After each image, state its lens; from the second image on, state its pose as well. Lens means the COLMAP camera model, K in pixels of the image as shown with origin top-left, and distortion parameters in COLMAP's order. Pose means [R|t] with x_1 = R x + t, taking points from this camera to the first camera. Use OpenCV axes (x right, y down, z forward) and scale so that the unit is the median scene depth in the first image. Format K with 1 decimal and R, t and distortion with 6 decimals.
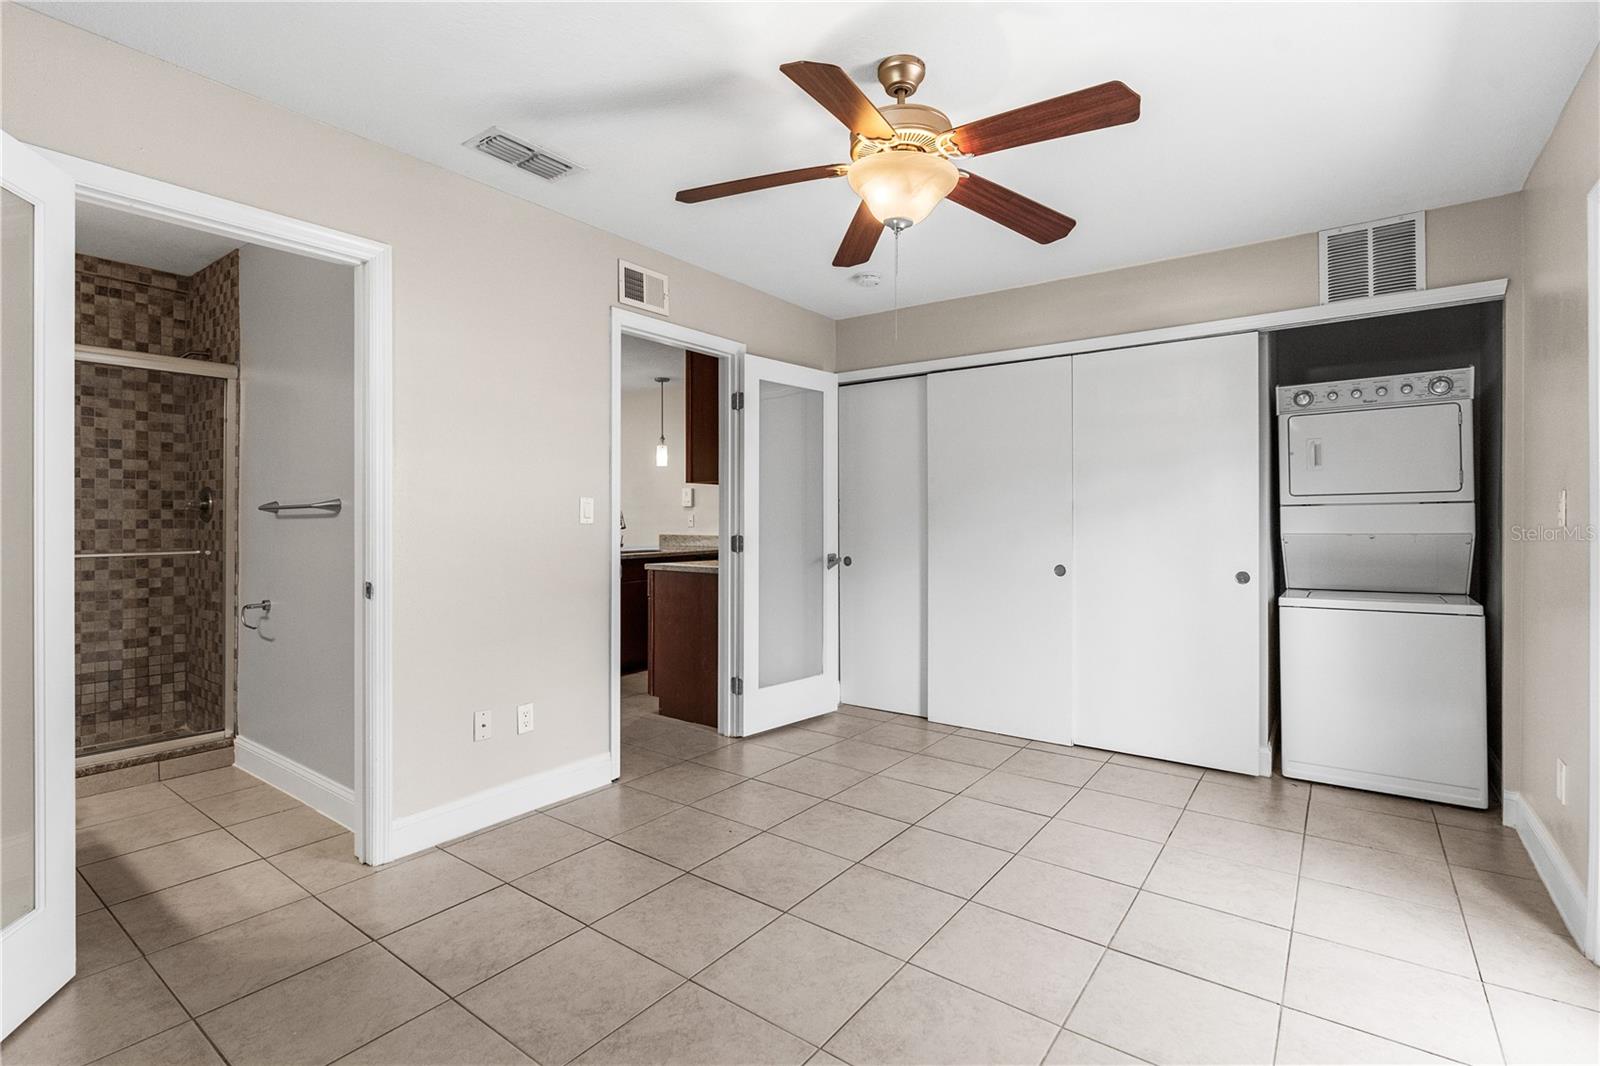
lens RADIAL K [[733.4, 0, 789.5], [0, 733.4, 522.4], [0, 0, 1]] dist [-0.001471, 0.000040]
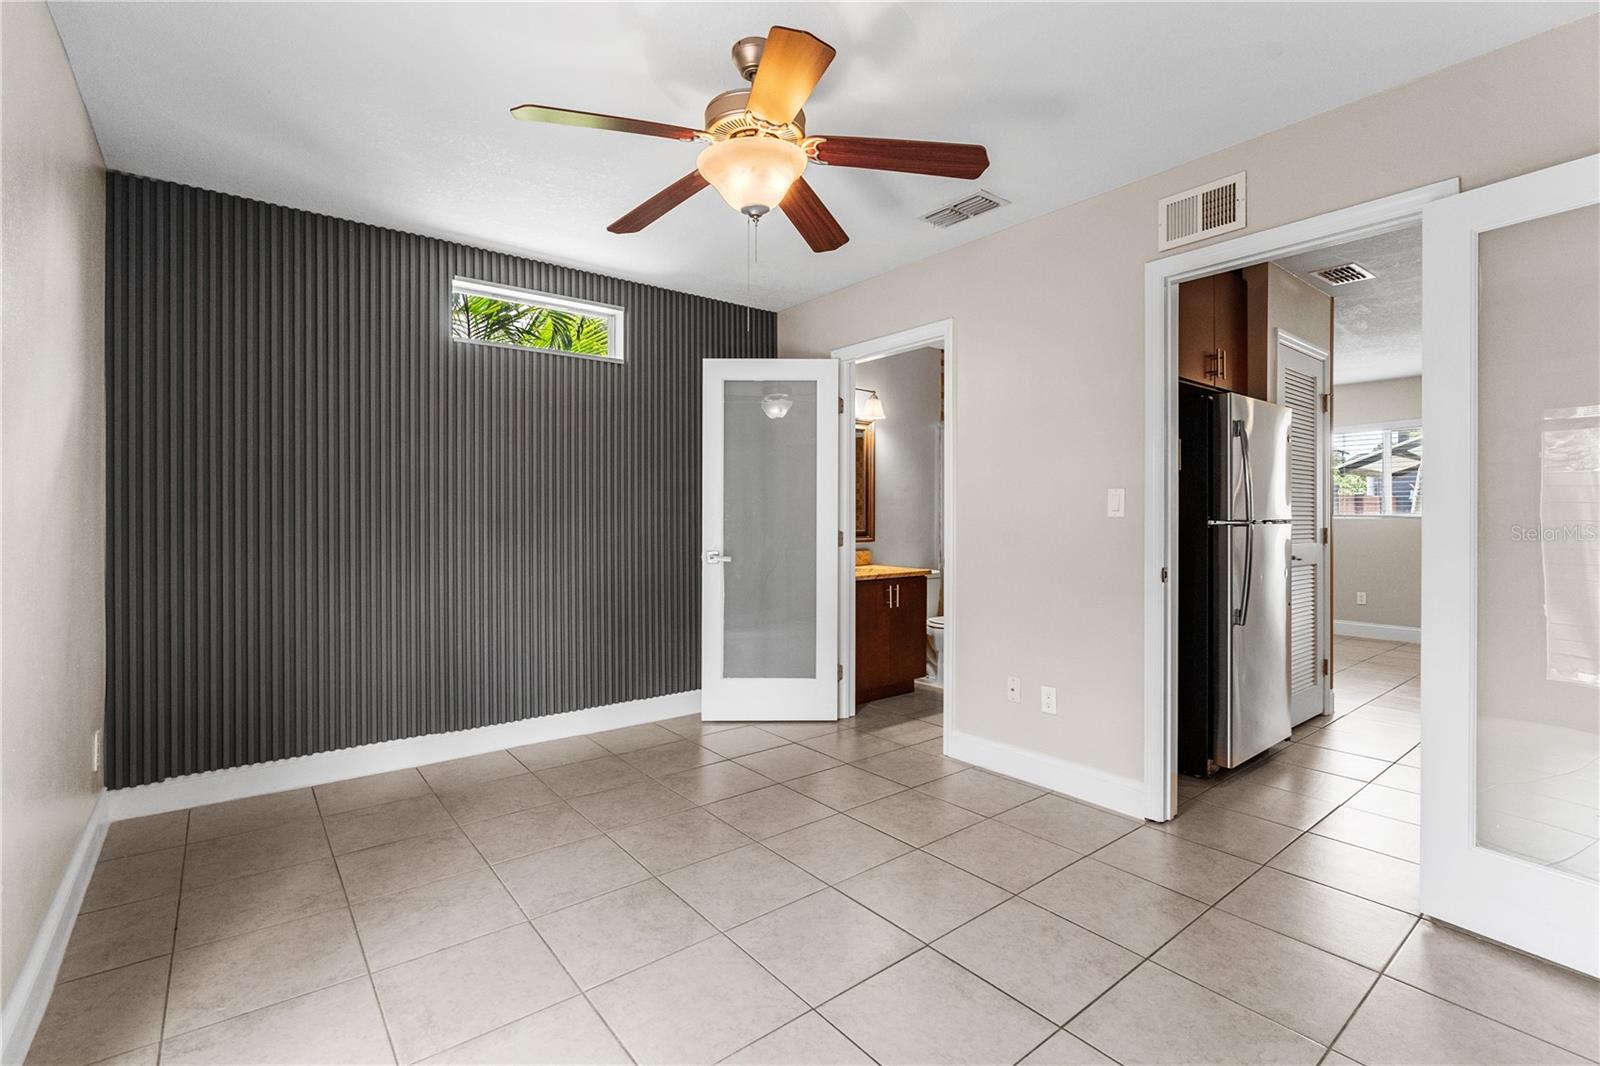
lens RADIAL K [[733.4, 0, 790.2], [0, 733.4, 524.1], [0, 0, 1]] dist [-0.001471, 0.000040]
pose [[-0.258231, 0.005943, -0.966065, 1.112594], [-0.003894, 0.999967, 0.007192, 0.007417], [0.966075, 0.005619, -0.258200, 1.324142]]
